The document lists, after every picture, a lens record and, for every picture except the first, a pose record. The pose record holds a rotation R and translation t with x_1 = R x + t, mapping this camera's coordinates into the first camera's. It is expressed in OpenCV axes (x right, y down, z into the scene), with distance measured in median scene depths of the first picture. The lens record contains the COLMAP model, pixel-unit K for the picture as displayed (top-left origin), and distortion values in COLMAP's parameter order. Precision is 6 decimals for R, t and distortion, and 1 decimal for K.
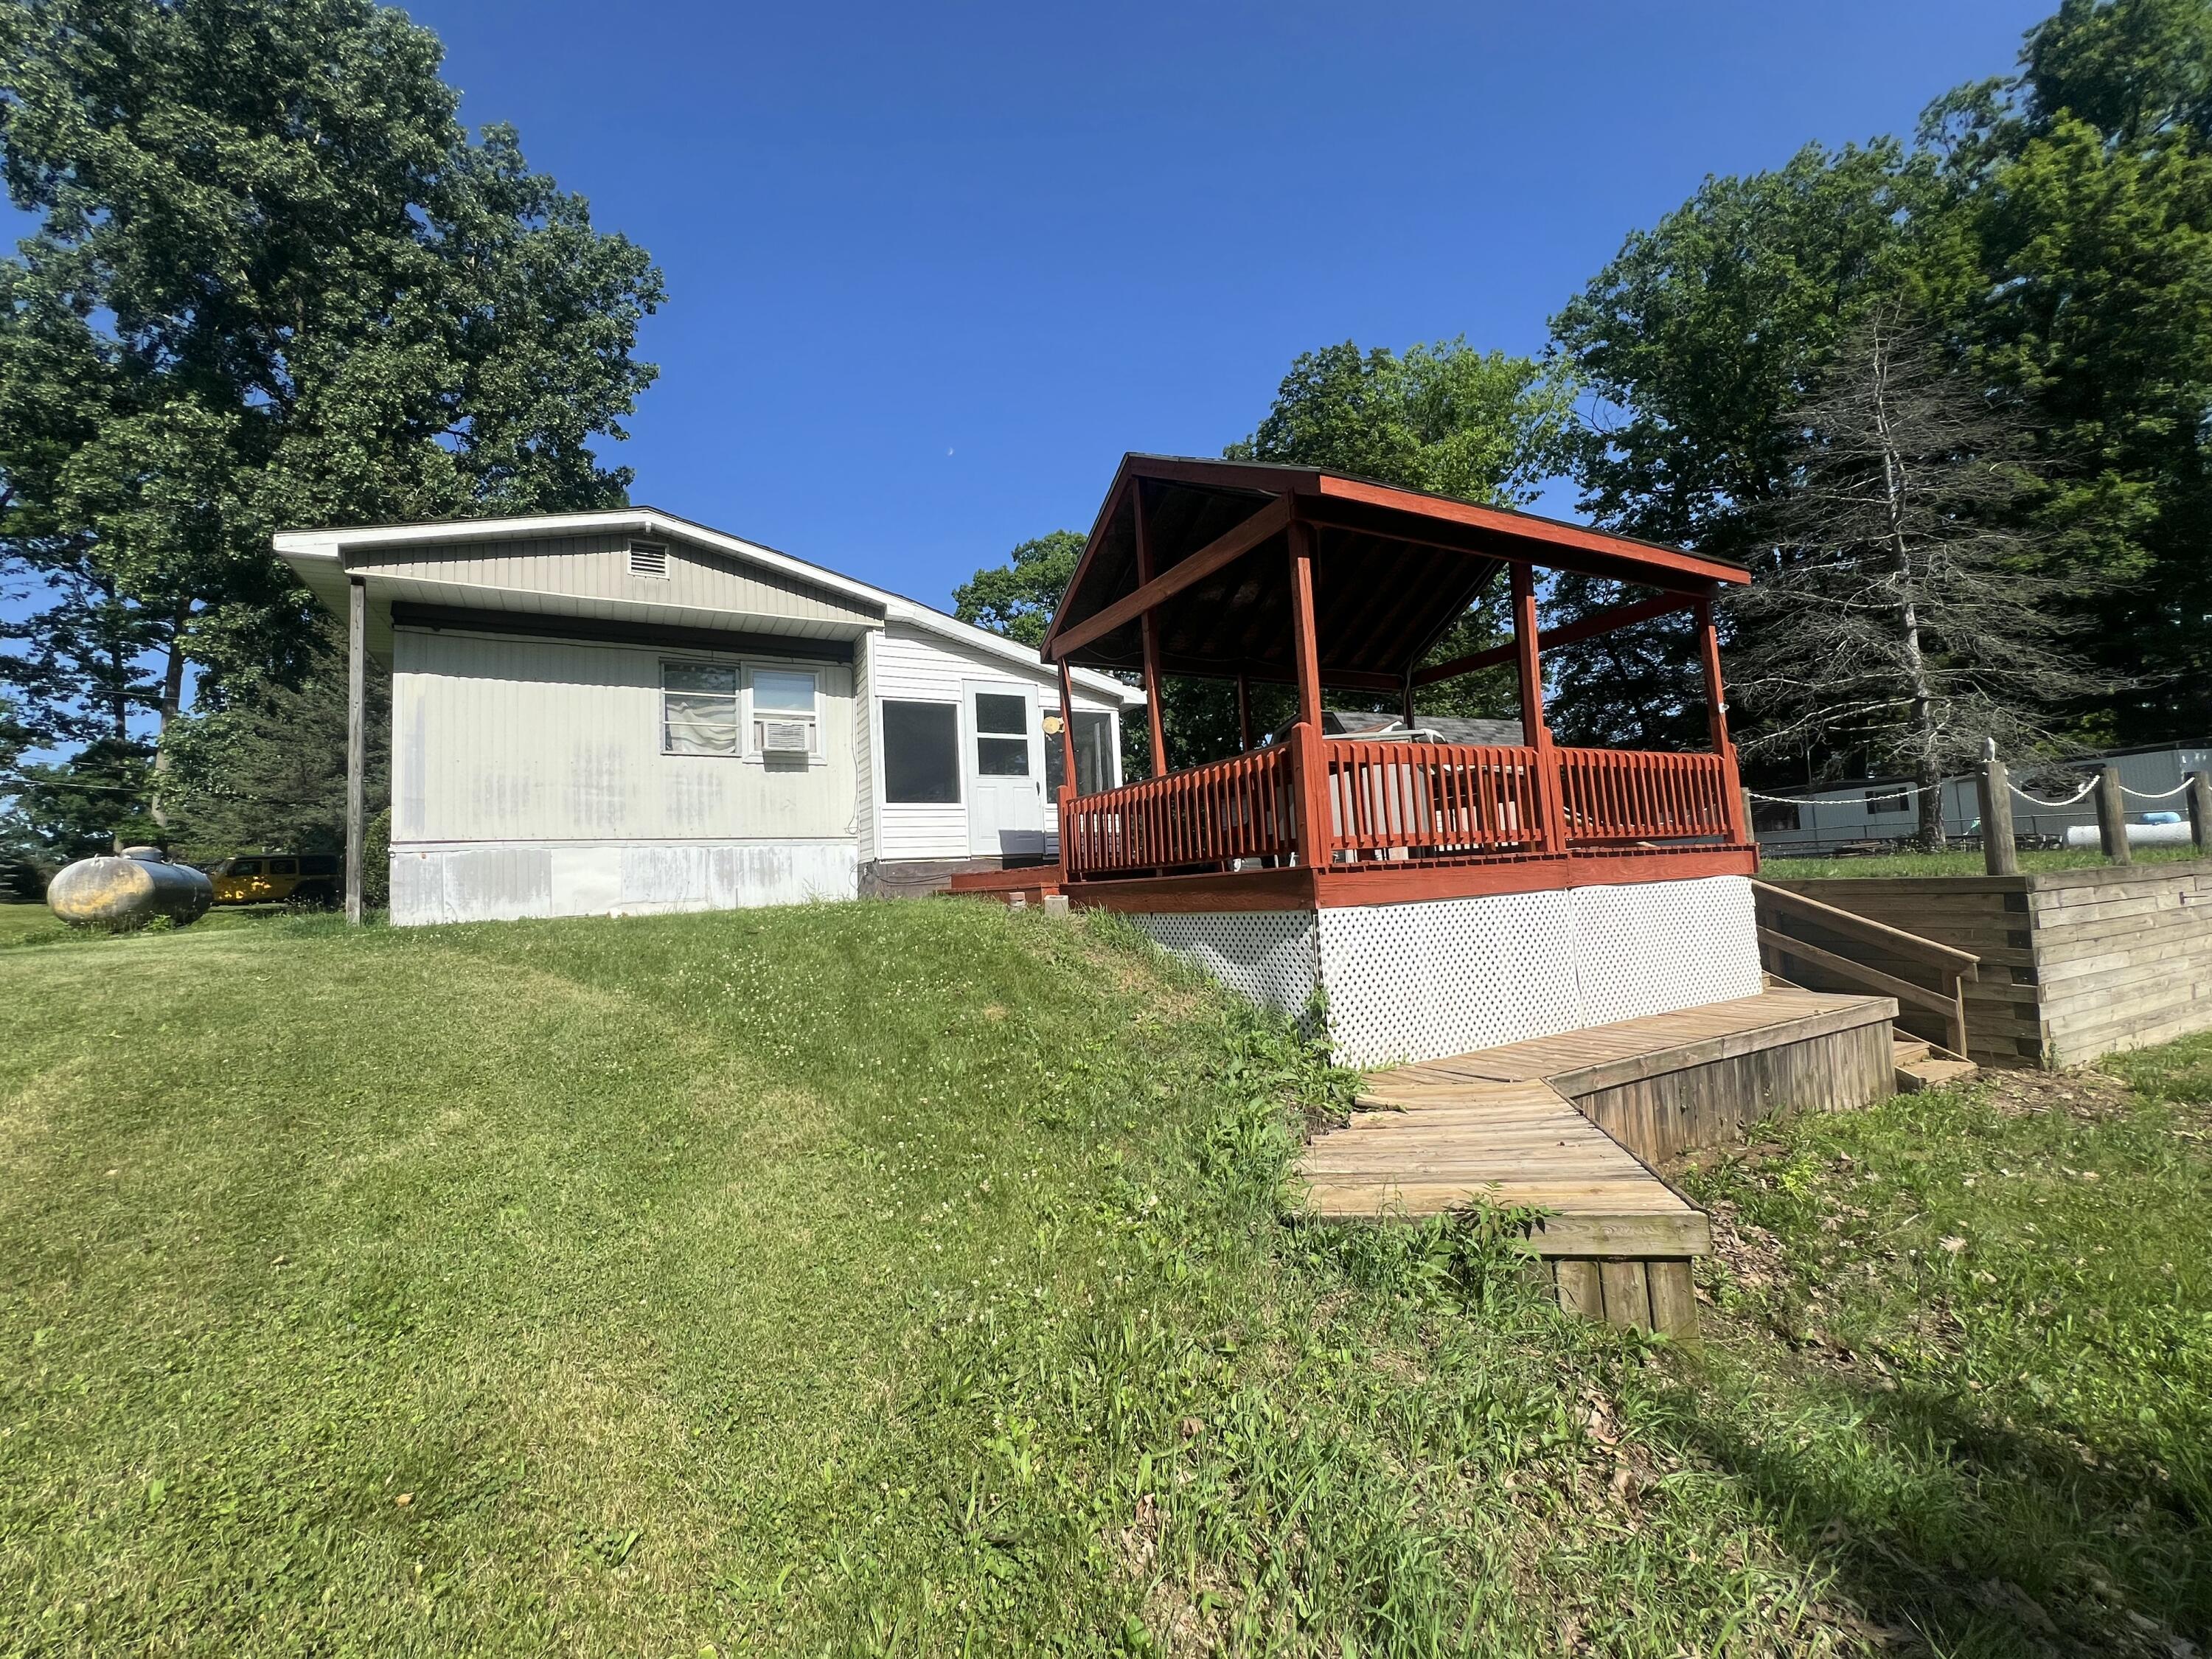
lens RADIAL K [[895.4, 0, 1106.3], [0, 895.4, 823.4], [0, 0, 1]] dist [-0.002624, 0.000864]
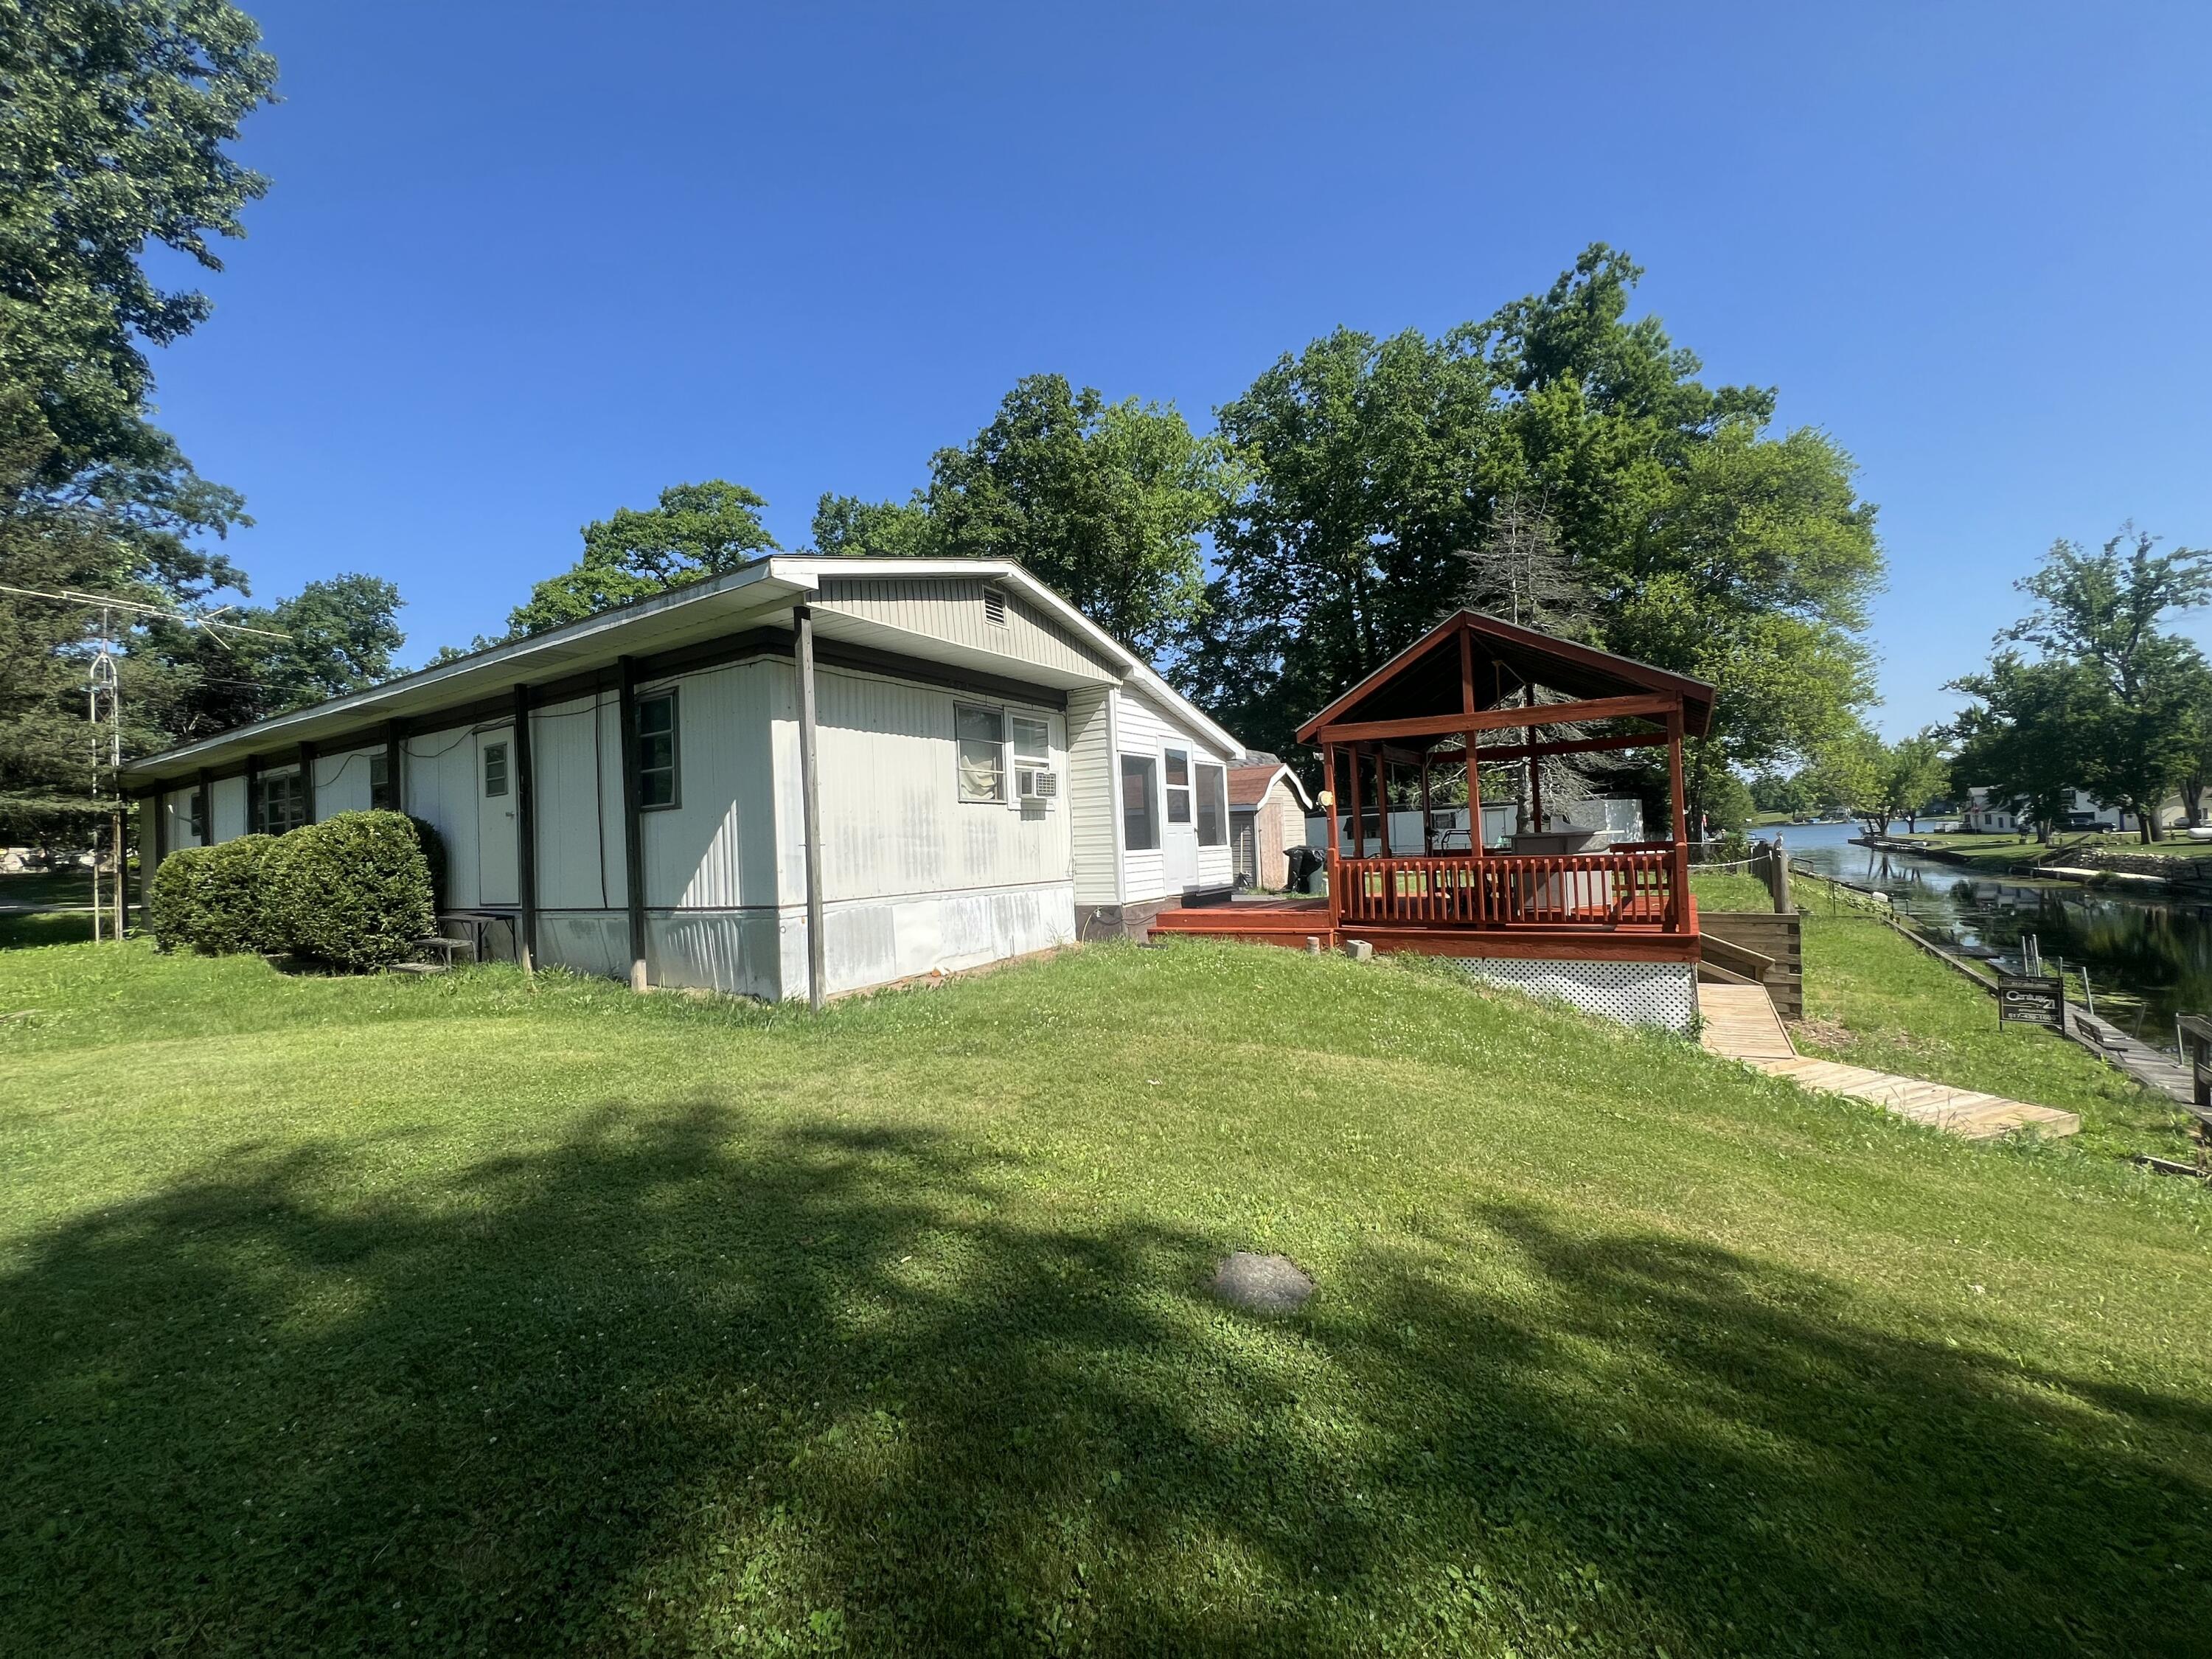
lens RADIAL K [[895.4, 0, 1102.2], [0, 895.4, 830.9], [0, 0, 1]] dist [-0.002624, 0.000864]
pose [[0.876970, 0.022657, 0.480010, -0.787791], [-0.038186, 0.999015, 0.022610, -0.070486], [-0.479025, -0.038158, 0.876971, 0.067929]]
